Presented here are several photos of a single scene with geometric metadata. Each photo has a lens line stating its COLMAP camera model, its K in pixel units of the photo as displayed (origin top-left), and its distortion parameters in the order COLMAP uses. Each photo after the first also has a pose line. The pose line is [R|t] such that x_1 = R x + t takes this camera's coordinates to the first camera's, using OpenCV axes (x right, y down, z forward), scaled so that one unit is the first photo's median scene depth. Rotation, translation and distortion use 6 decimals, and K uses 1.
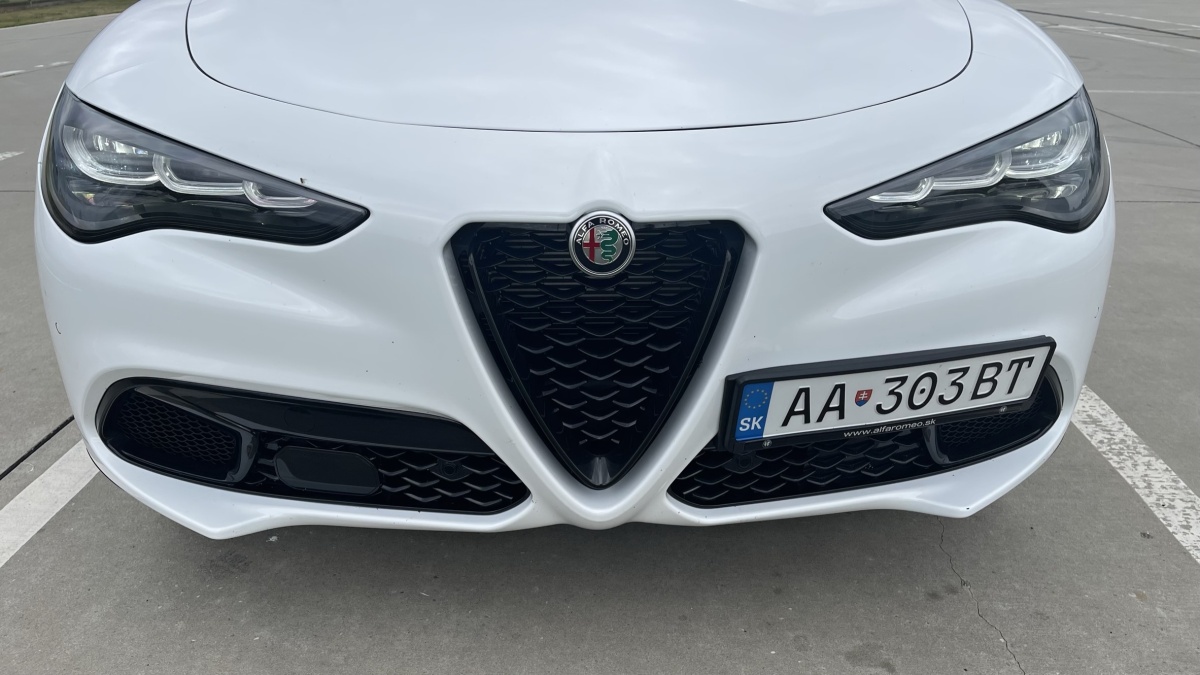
lens RADIAL K [[959.5, 0, 600.0], [0, 959.5, 337.5], [0, 0, 1]] dist [0.004293, -0.000401]
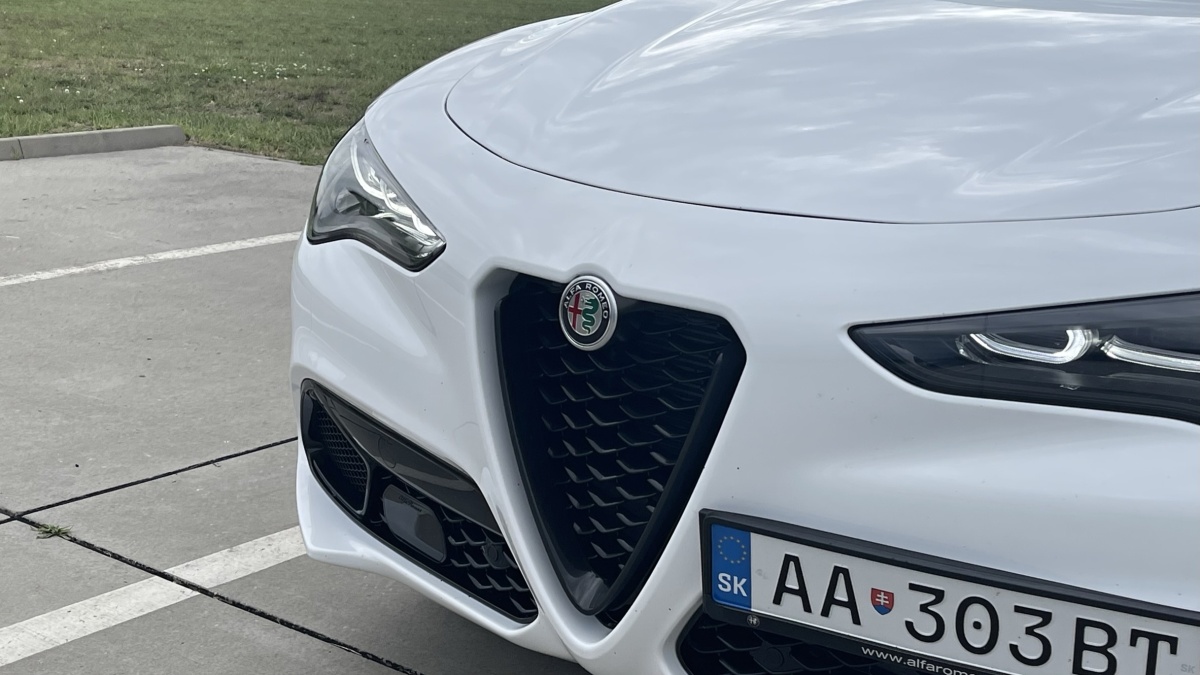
lens RADIAL K [[1606.8, 0, 600.0], [0, 1606.8, 337.5], [0, 0, 1]] dist [0.164681, -0.535065]
pose [[0.723077, 0.183197, -0.666032, 0.909426], [-0.297925, 0.952611, -0.061419, 0.011547], [0.623218, 0.242839, 0.743390, -0.088148]]
